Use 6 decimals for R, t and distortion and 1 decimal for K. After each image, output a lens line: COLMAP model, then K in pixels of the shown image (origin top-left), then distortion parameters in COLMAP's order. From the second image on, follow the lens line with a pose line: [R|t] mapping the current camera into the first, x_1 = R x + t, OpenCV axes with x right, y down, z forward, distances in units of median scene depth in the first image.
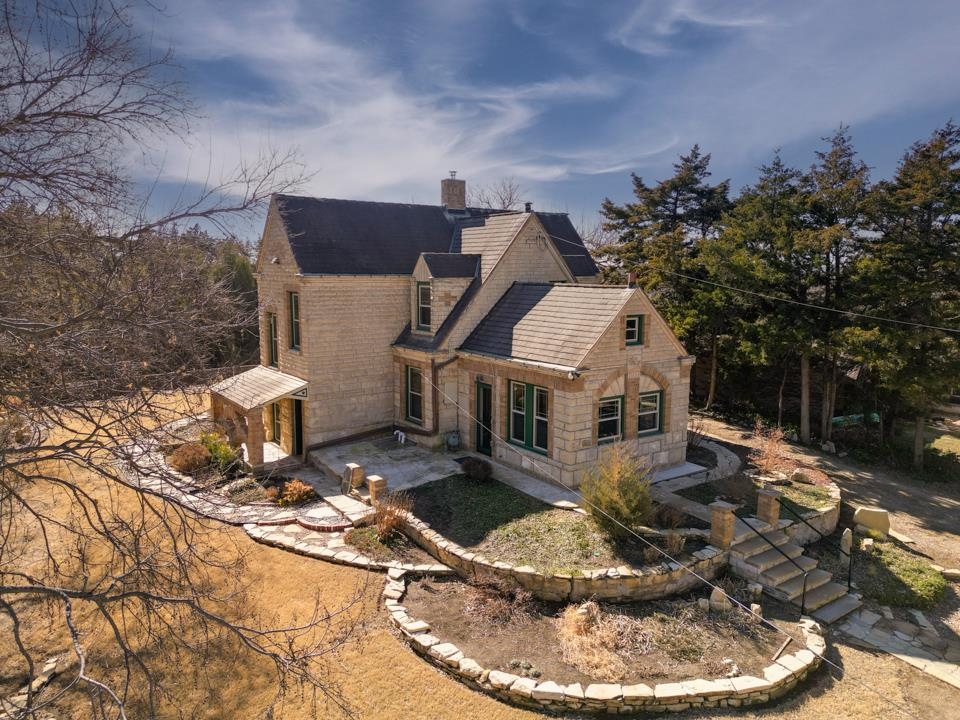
lens RADIAL K [[675.4, 0, 480.0], [0, 675.4, 360.0], [0, 0, 1]] dist [0.070380, -0.074984]
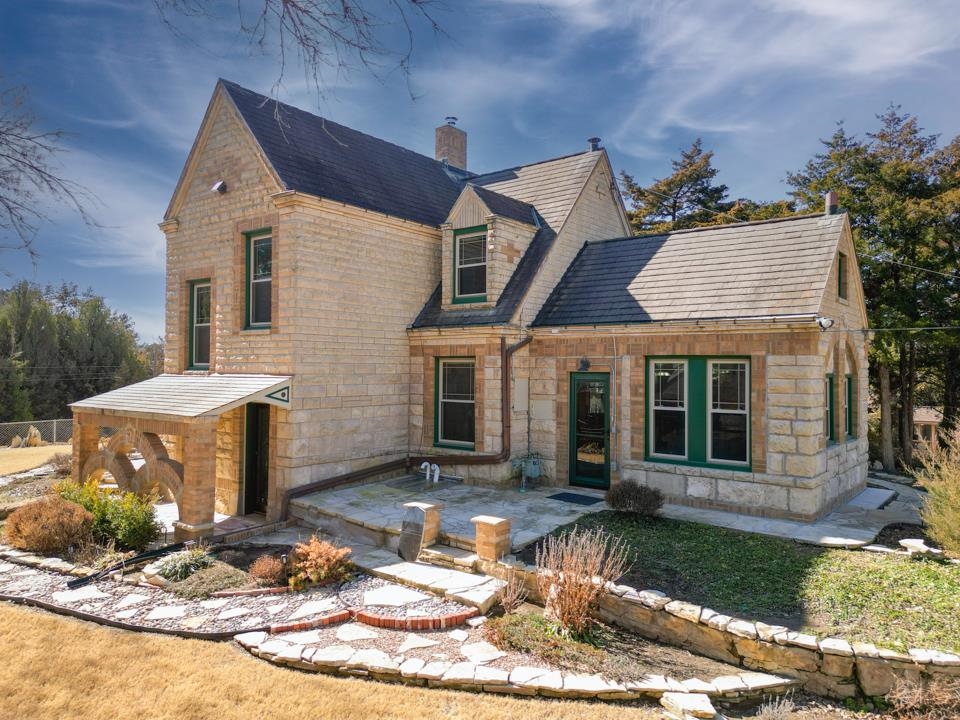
lens RADIAL K [[675.4, 0, 480.0], [0, 675.4, 360.0], [0, 0, 1]] dist [0.070380, -0.074984]
pose [[0.960590, 0.009286, 0.277814, -0.264457], [0.031403, 0.989419, -0.141650, 0.107659], [-0.276190, 0.144791, 0.950134, 0.411785]]
